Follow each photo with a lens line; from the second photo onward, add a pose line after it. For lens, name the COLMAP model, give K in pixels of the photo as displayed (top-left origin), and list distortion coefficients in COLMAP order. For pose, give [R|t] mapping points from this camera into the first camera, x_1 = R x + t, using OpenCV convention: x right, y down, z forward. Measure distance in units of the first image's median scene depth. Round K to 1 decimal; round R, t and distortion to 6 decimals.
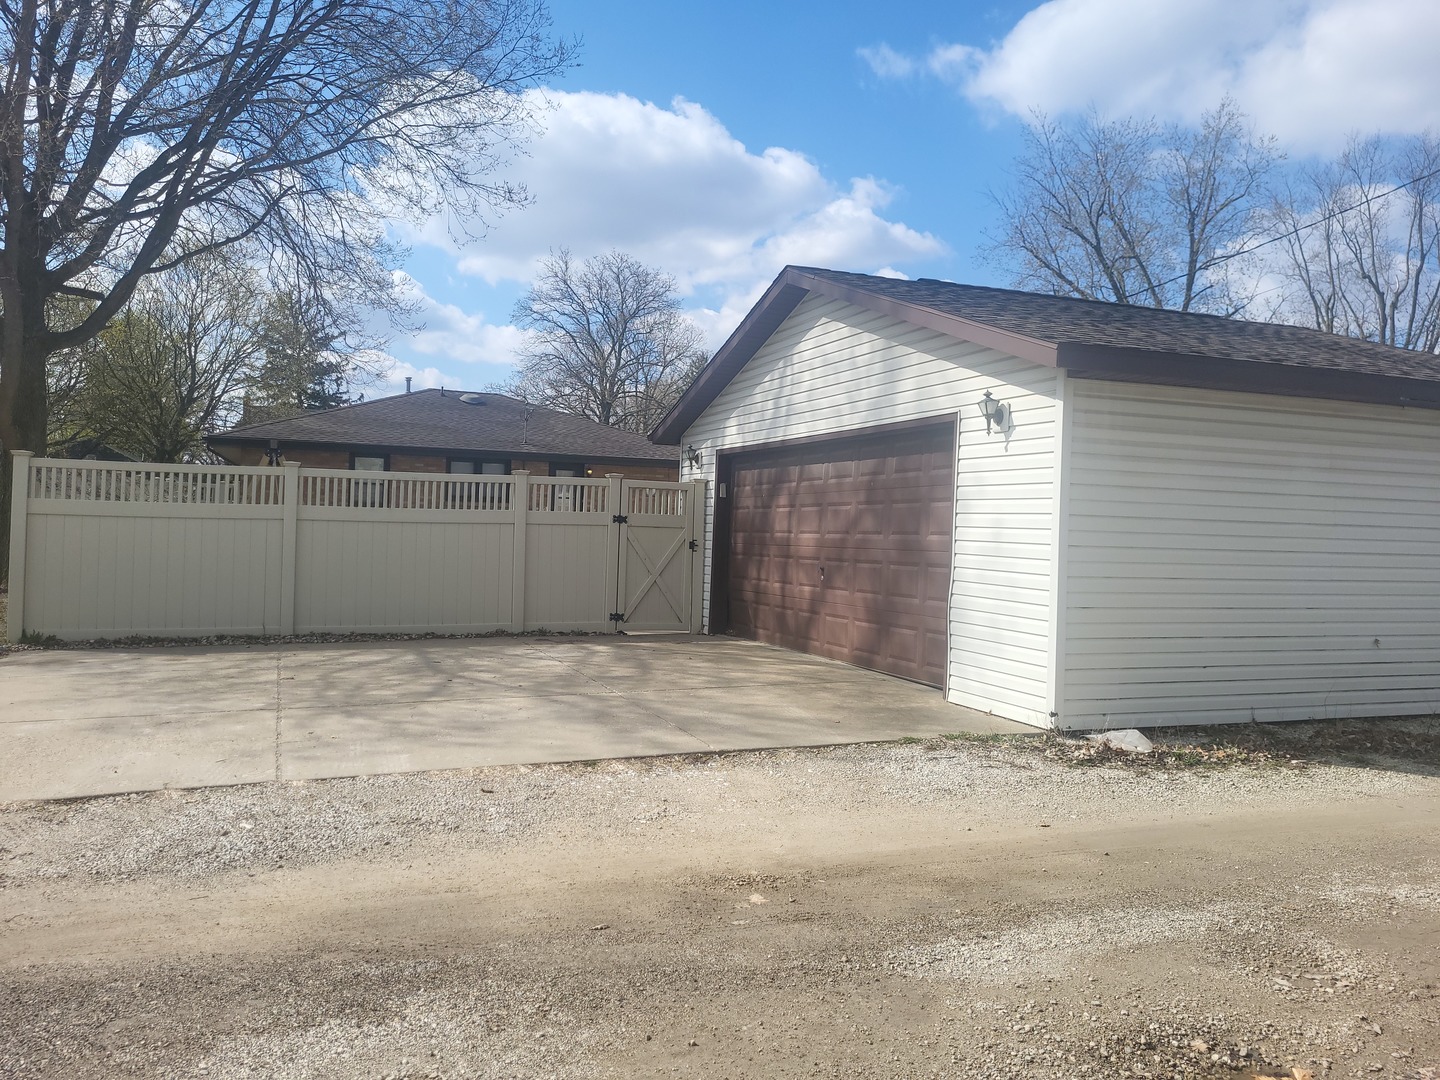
lens RADIAL K [[1095.8, 0, 728.0], [0, 1095.8, 536.7], [0, 0, 1]] dist [0.047053, -0.038953]
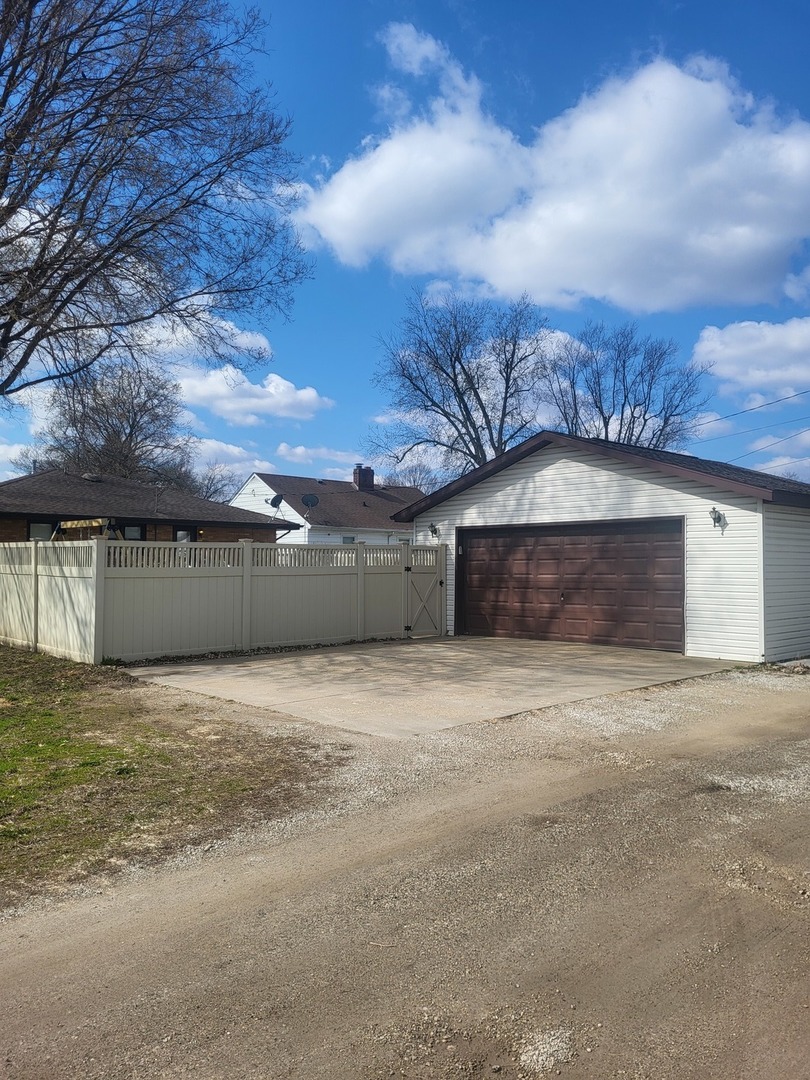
lens RADIAL K [[834.6, 0, 405.0], [0, 834.6, 540.0], [0, 0, 1]] dist [0.056439, -0.048323]
pose [[0.924830, -0.015894, 0.380049, -0.743089], [0.028149, 0.999247, -0.026712, -0.033311], [-0.379338, 0.035402, 0.924581, -0.219628]]
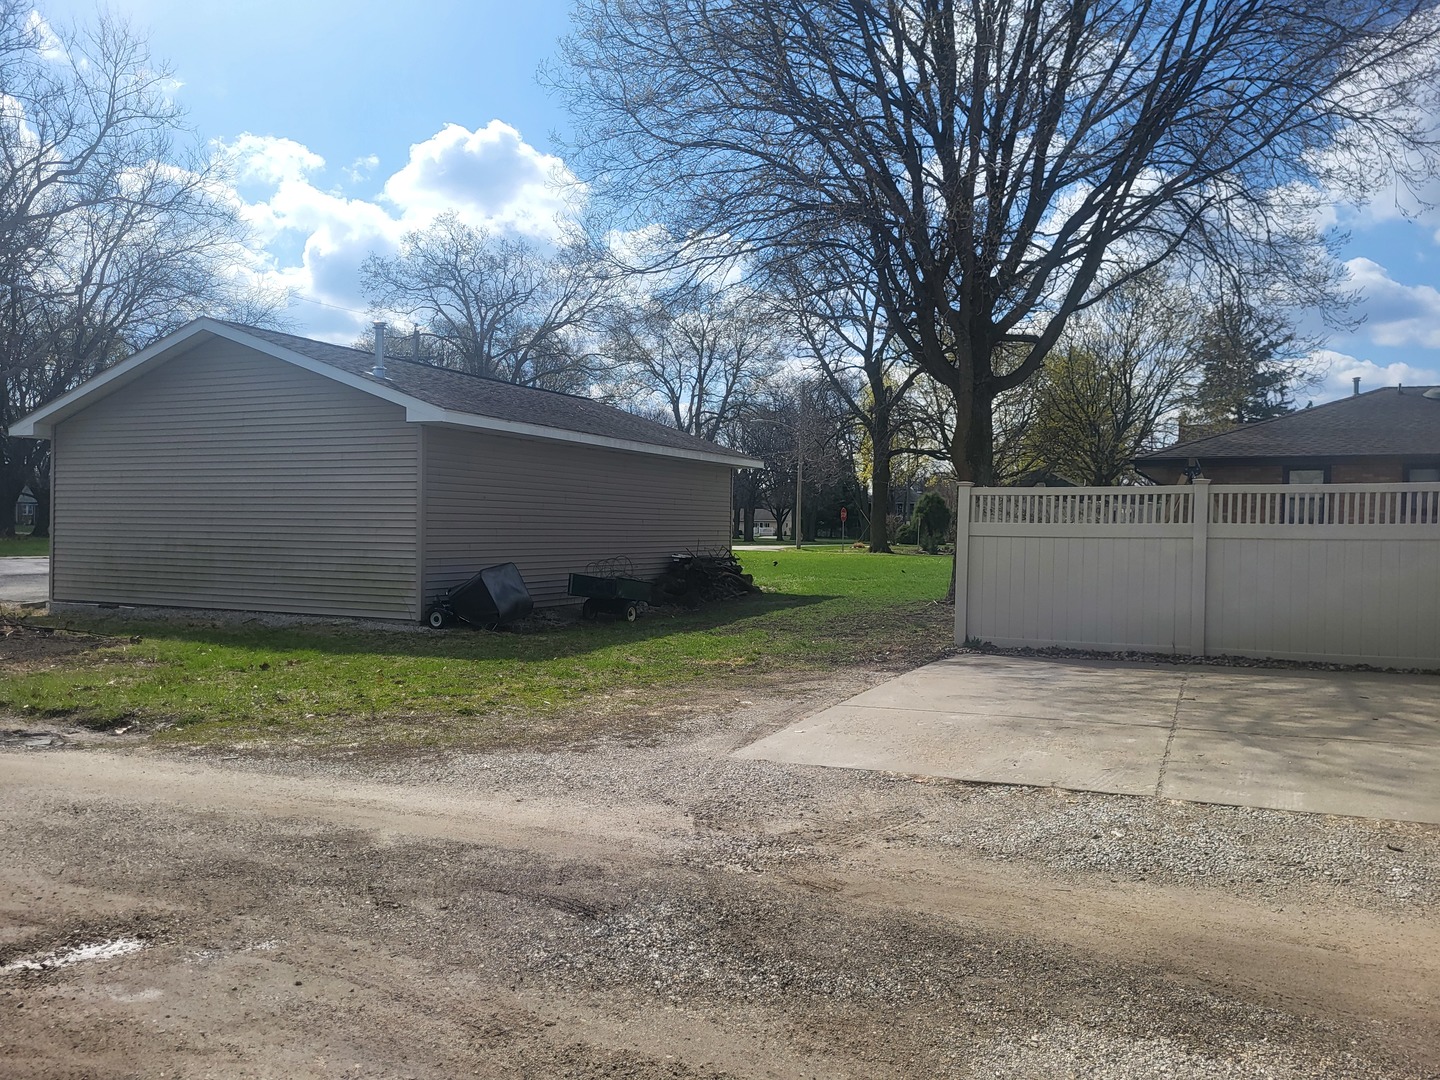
lens RADIAL K [[1112.8, 0, 720.0], [0, 1112.8, 540.0], [0, 0, 1]] dist [0.056439, -0.048323]
pose [[0.693654, -0.011676, -0.720213, 0.029177], [0.000410, 0.999875, -0.015814, 0.002325], [0.720308, 0.010674, 0.693572, 0.003876]]
